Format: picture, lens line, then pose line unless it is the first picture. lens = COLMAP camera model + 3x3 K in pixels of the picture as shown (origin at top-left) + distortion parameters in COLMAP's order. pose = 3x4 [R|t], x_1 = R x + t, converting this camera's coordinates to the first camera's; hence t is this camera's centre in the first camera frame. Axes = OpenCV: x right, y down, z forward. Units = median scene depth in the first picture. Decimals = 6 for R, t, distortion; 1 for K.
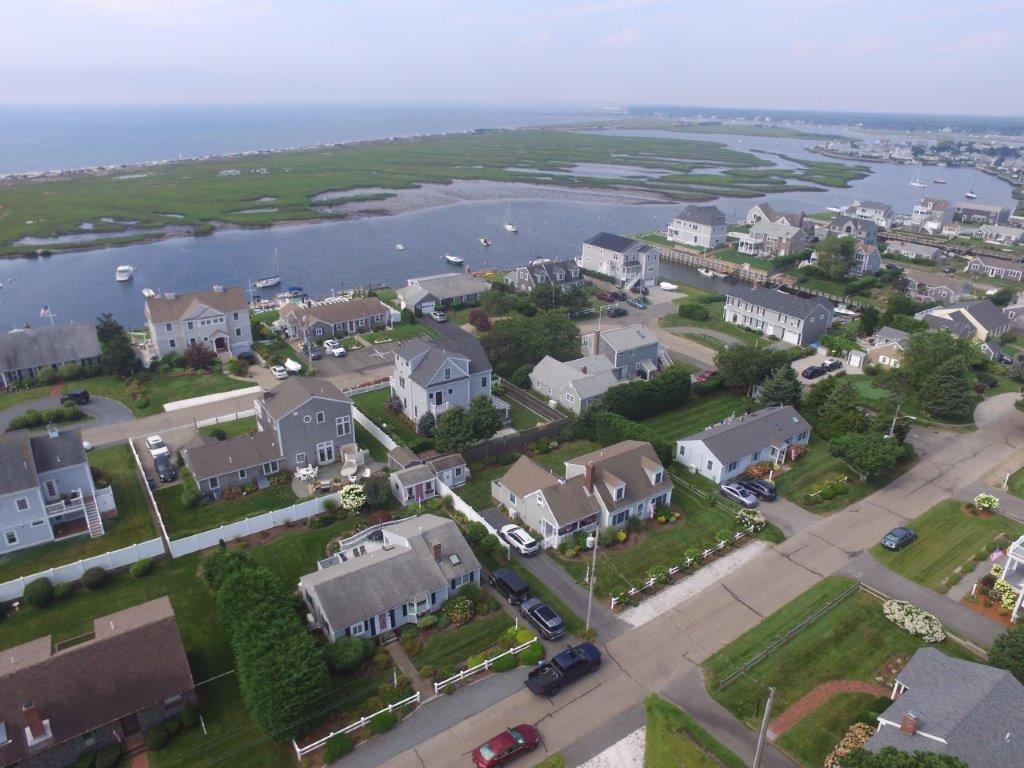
lens RADIAL K [[699.7, 0, 512.0], [0, 699.7, 384.0], [0, 0, 1]] dist [-0.129012, 0.098508]
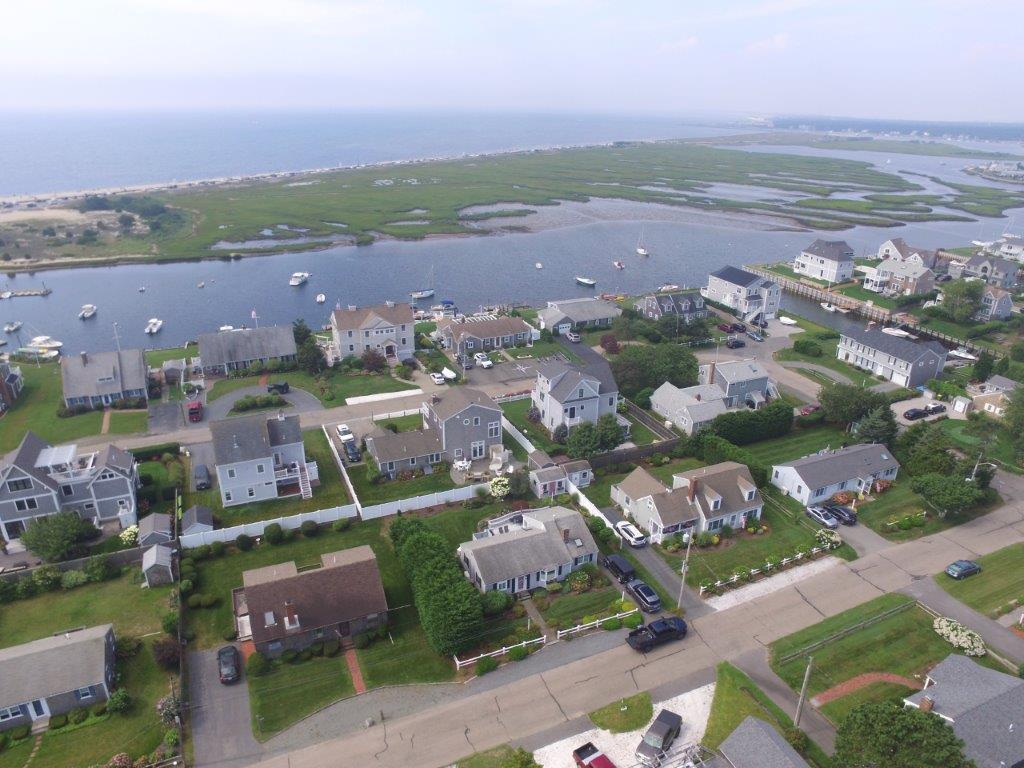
lens RADIAL K [[699.7, 0, 512.0], [0, 699.7, 384.0], [0, 0, 1]] dist [-0.129012, 0.098508]
pose [[0.982247, 0.074449, -0.172185, -0.004178], [-0.075662, 0.997133, -0.000486, -0.026267], [0.171655, 0.013505, 0.985064, -0.259457]]
